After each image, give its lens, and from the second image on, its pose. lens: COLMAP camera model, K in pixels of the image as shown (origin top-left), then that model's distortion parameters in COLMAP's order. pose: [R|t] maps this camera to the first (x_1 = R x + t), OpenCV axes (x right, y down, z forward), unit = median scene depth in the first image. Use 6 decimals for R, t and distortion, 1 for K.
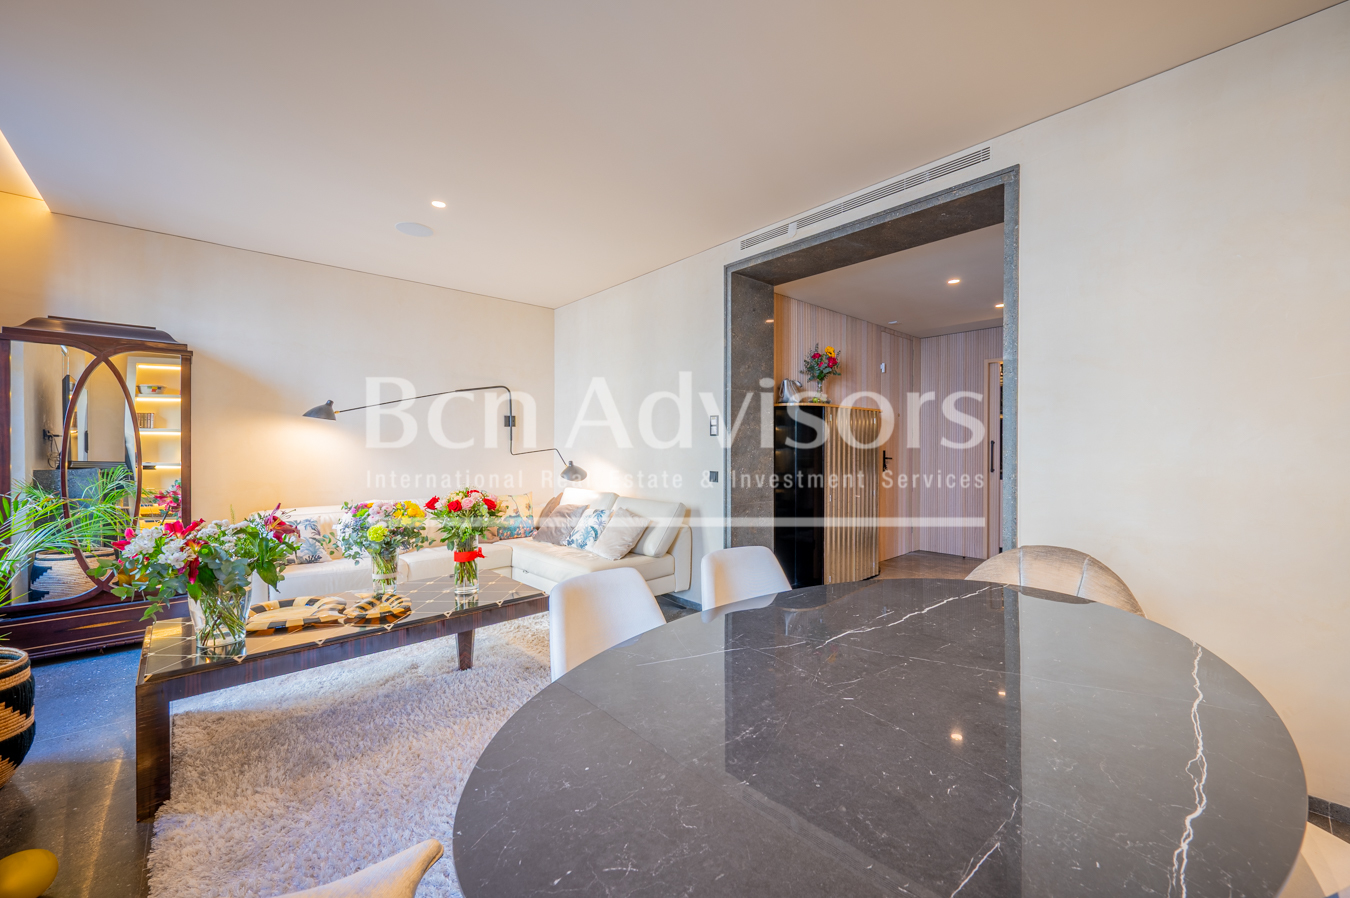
lens RADIAL K [[521.2, 0, 667.7], [0, 521.2, 449.6], [0, 0, 1]] dist [0.000801, 0.000101]
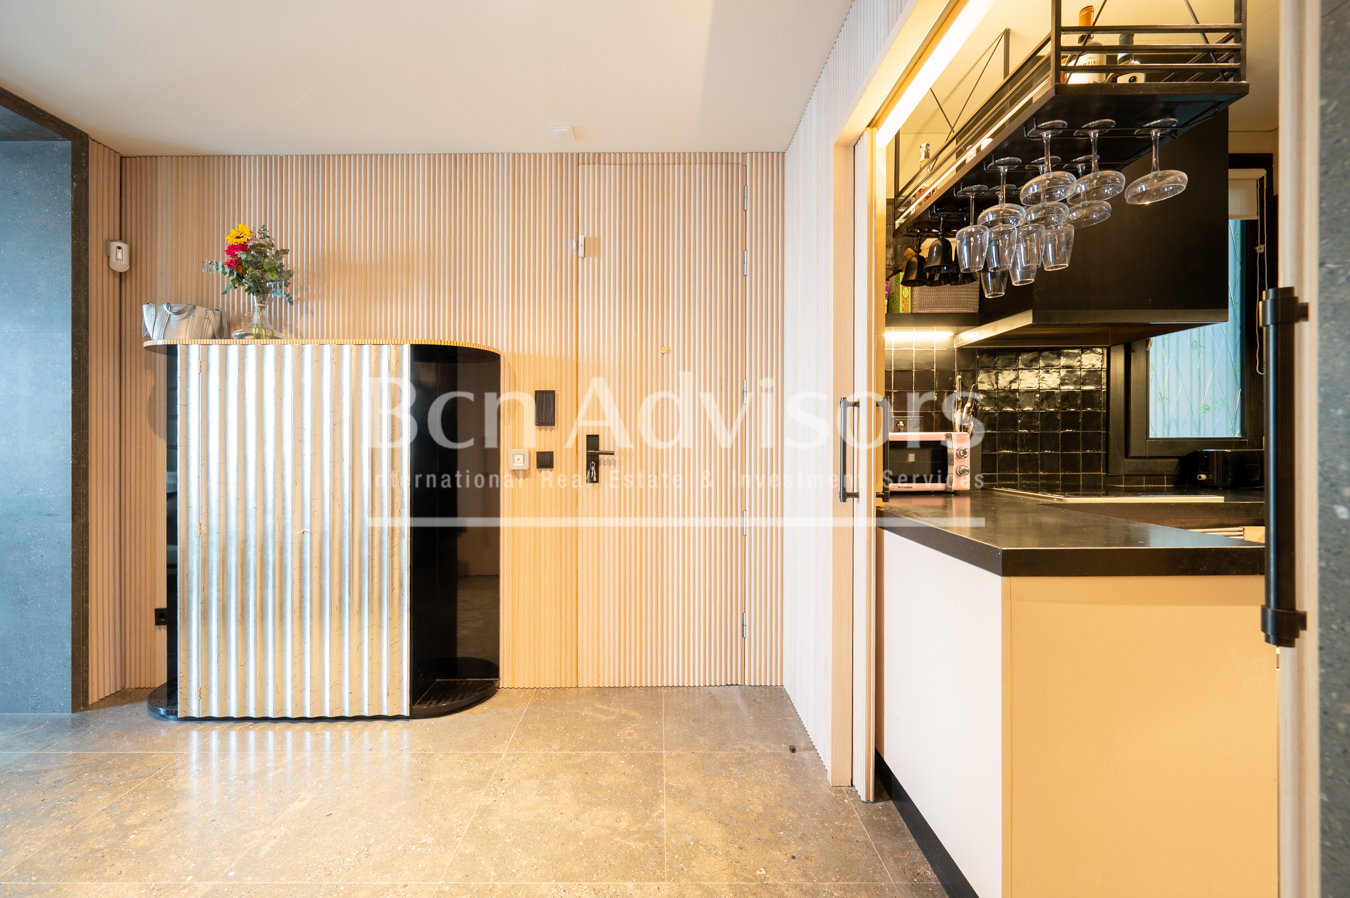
lens RADIAL K [[544.3, 0, 663.2], [0, 544.3, 444.7], [0, 0, 1]] dist [-0.003097, -0.000217]
pose [[0.748468, 0.003264, -0.663163, 1.046244], [-0.005223, 0.999986, -0.000973, 0.014540], [0.663150, 0.004192, 0.748475, 0.964867]]
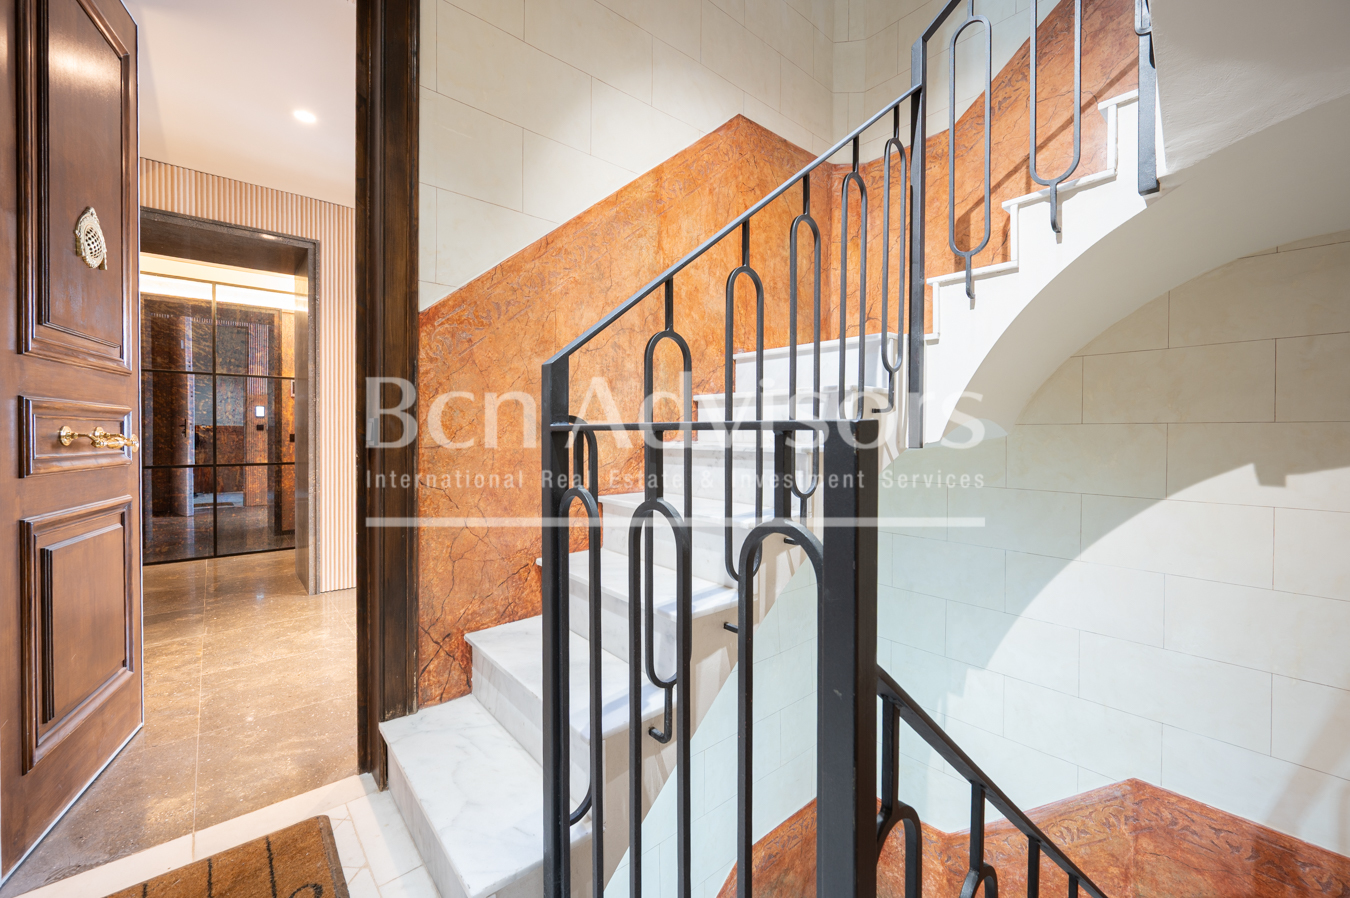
lens RADIAL K [[533.0, 0, 658.3], [0, 533.0, 443.8], [0, 0, 1]] dist [0.000590, 0.000065]
pose [[-0.999378, -0.008746, 0.034157, 0.318149], [-0.007874, 0.999642, 0.025571, 0.038046], [-0.034368, 0.025286, -0.999089, 1.766985]]
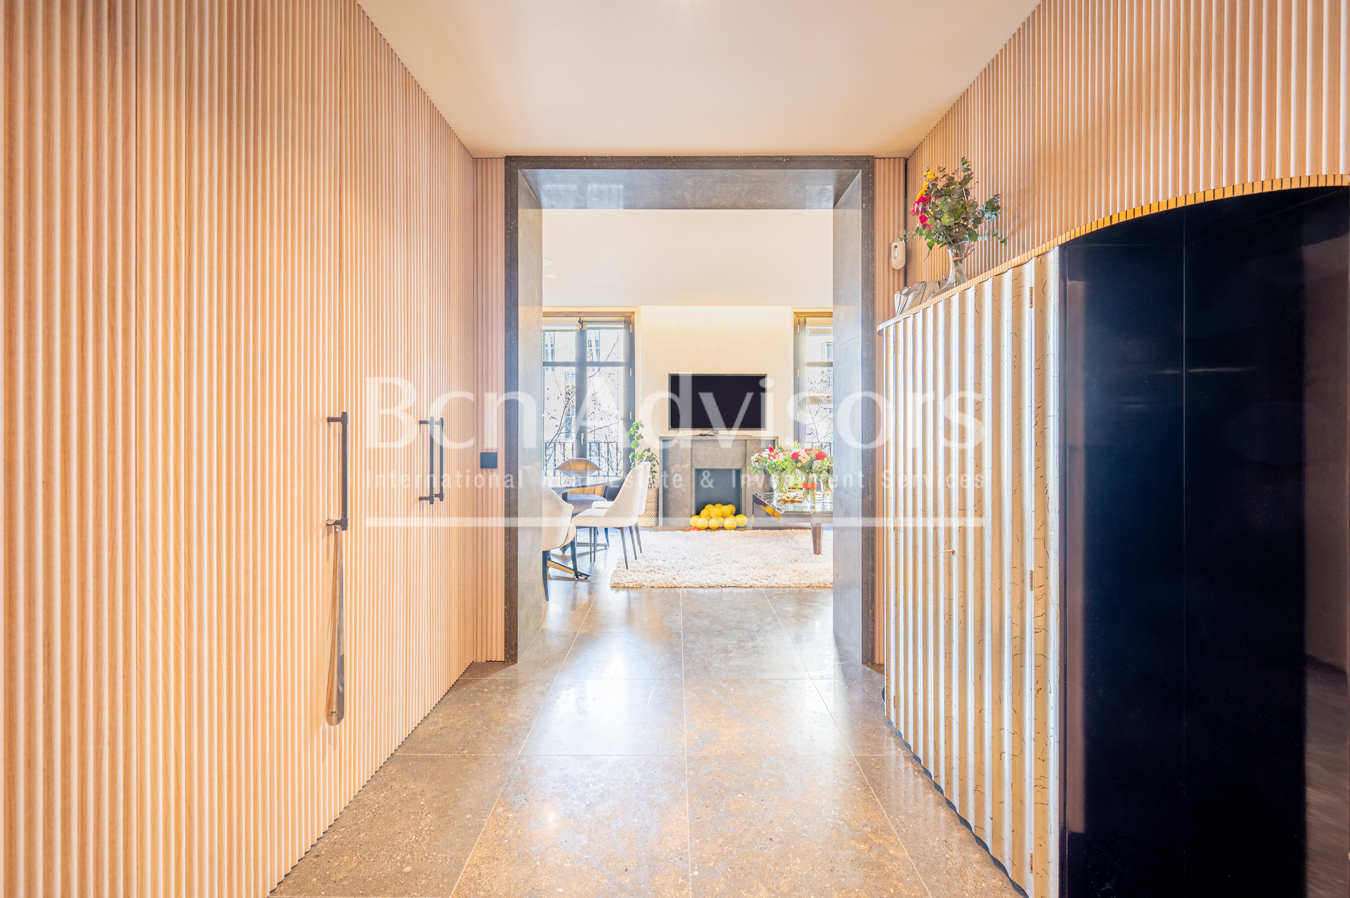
lens RADIAL K [[542.0, 0, 672.9], [0, 542.0, 430.5], [0, 0, 1]] dist [-0.000456, 0.000021]
pose [[-0.665952, -0.000662, -0.745994, 0.850247], [-0.007002, 0.999961, 0.005363, 0.014800], [0.745962, 0.008795, -0.665931, 1.244415]]
